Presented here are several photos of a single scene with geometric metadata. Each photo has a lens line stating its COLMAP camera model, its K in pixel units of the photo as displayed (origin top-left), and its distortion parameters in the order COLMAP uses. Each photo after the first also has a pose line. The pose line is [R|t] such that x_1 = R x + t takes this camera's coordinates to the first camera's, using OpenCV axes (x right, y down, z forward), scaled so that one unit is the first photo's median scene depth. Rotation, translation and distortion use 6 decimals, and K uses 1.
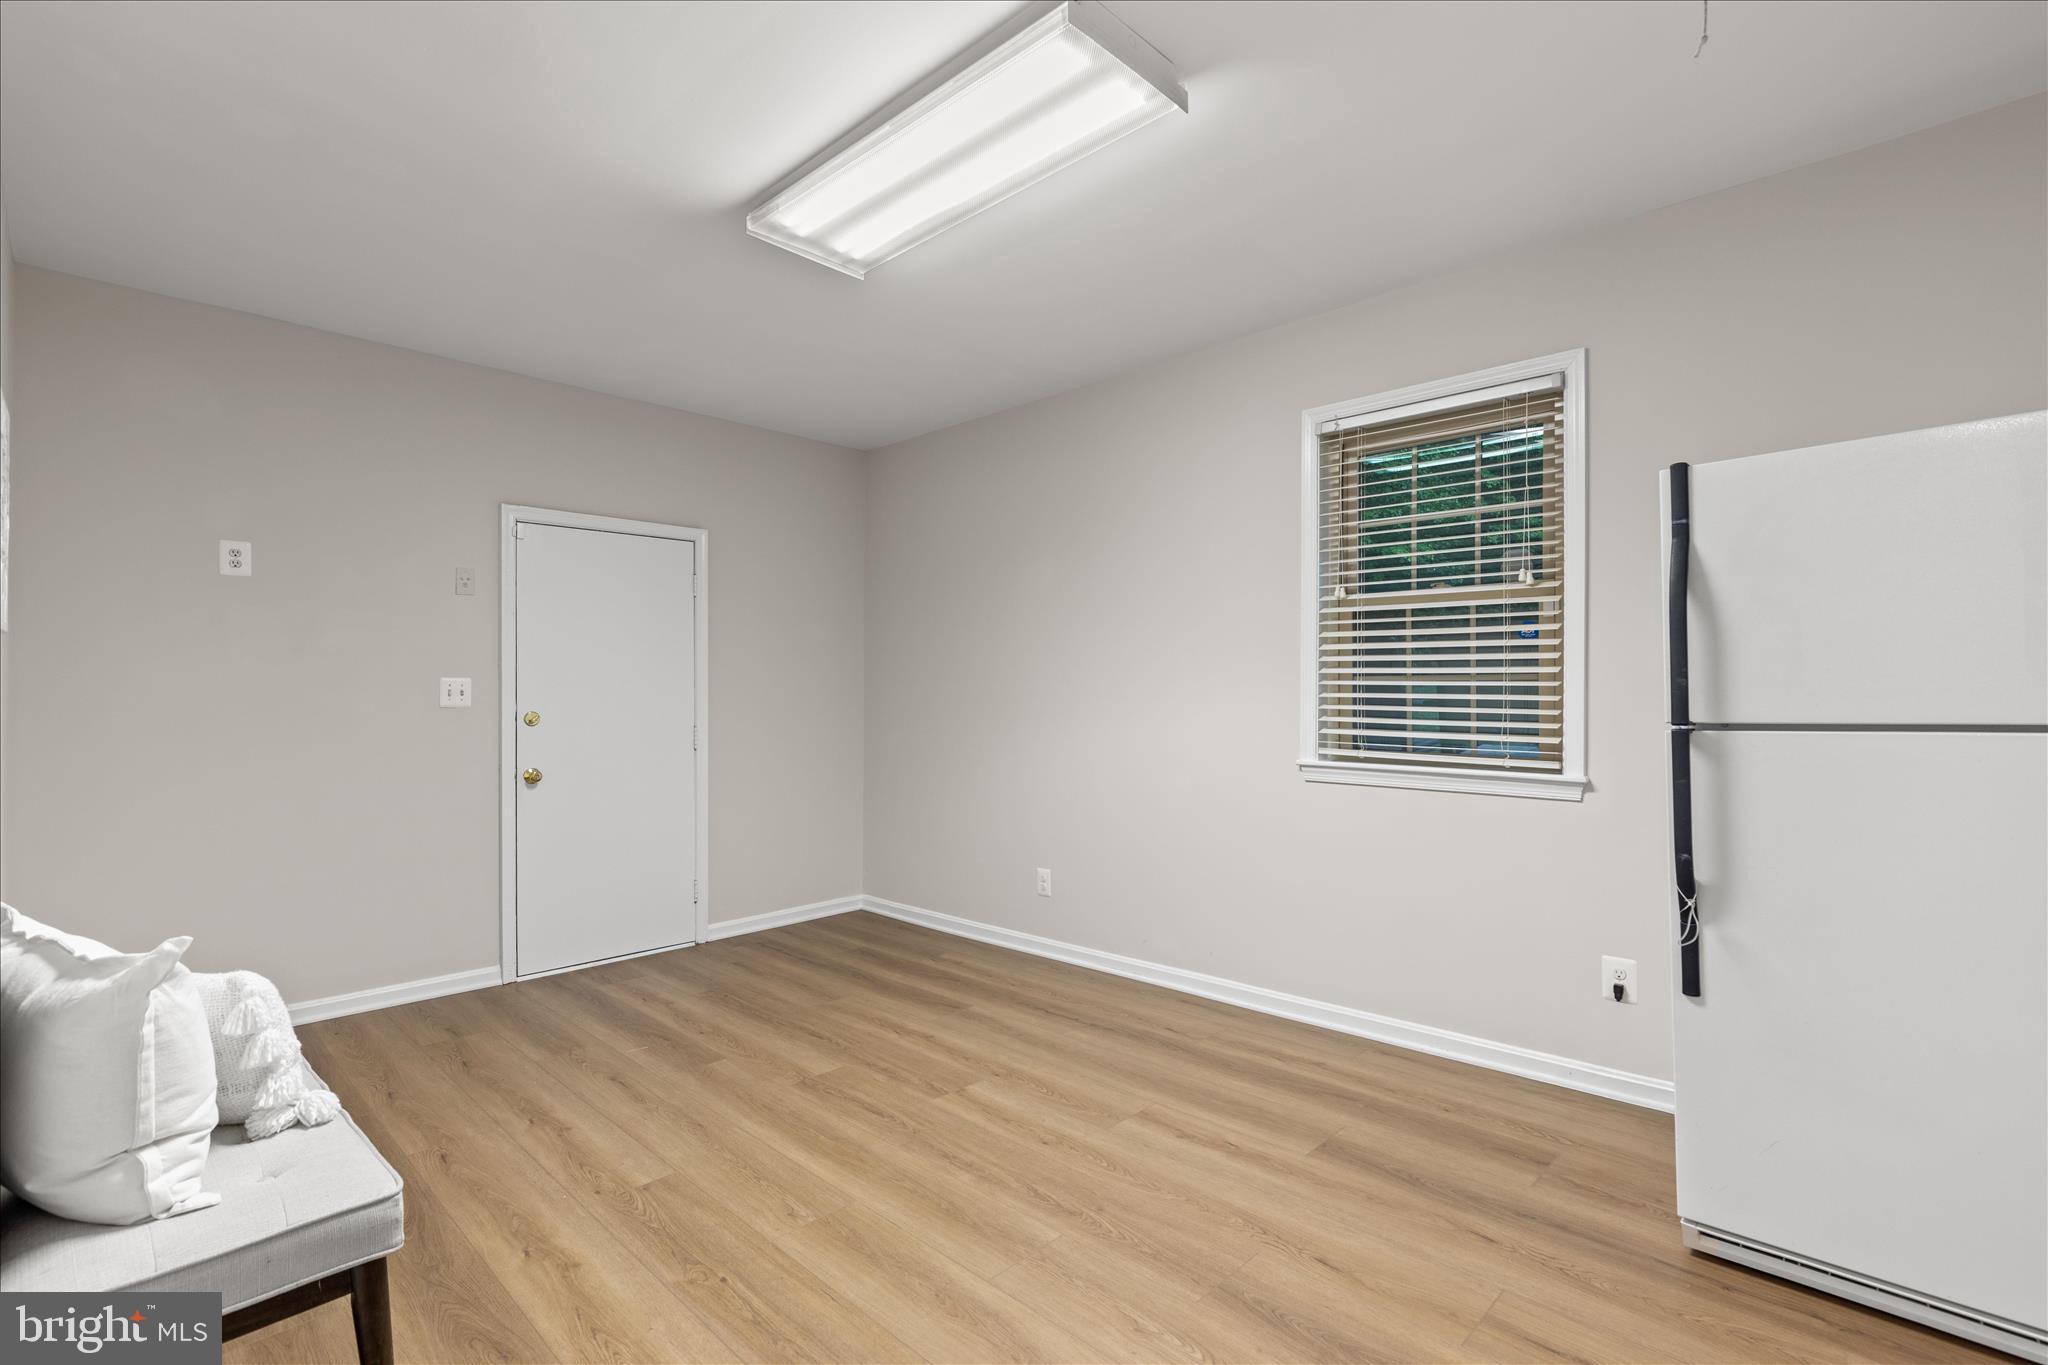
lens RADIAL K [[938.6, 0, 1021.6], [0, 938.6, 702.3], [0, 0, 1]] dist [-0.000005, -0.000255]
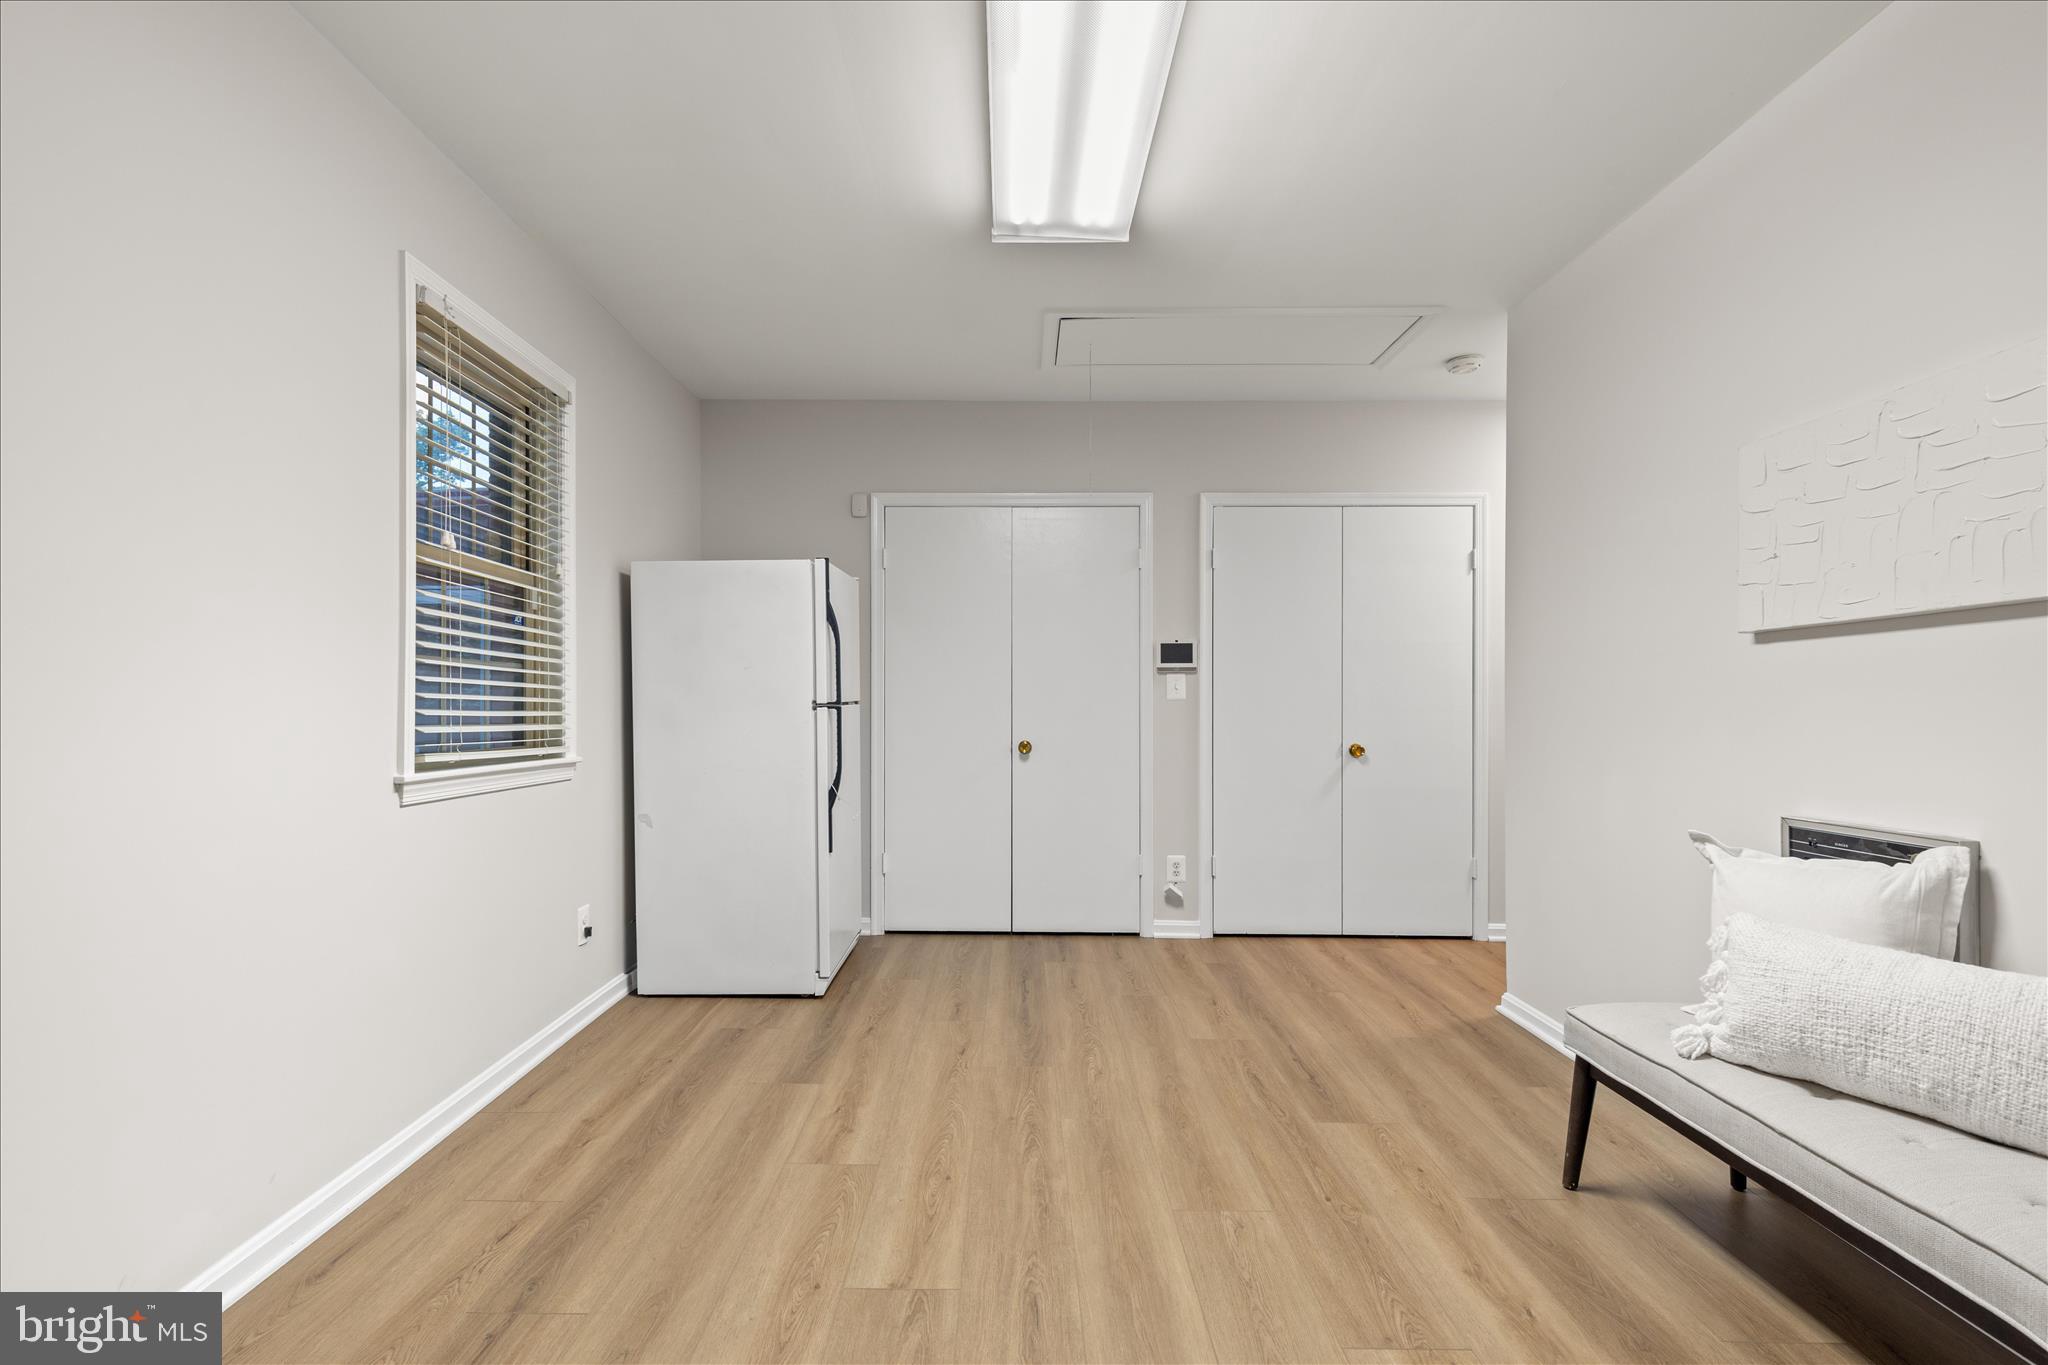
lens RADIAL K [[938.6, 0, 1021.6], [0, 938.6, 702.3], [0, 0, 1]] dist [-0.000005, -0.000255]
pose [[-0.701983, 0.000255, 0.712194, -0.726957], [0.005201, 0.999975, 0.004768, 0.012554], [-0.712175, 0.007051, -0.701967, 1.729092]]
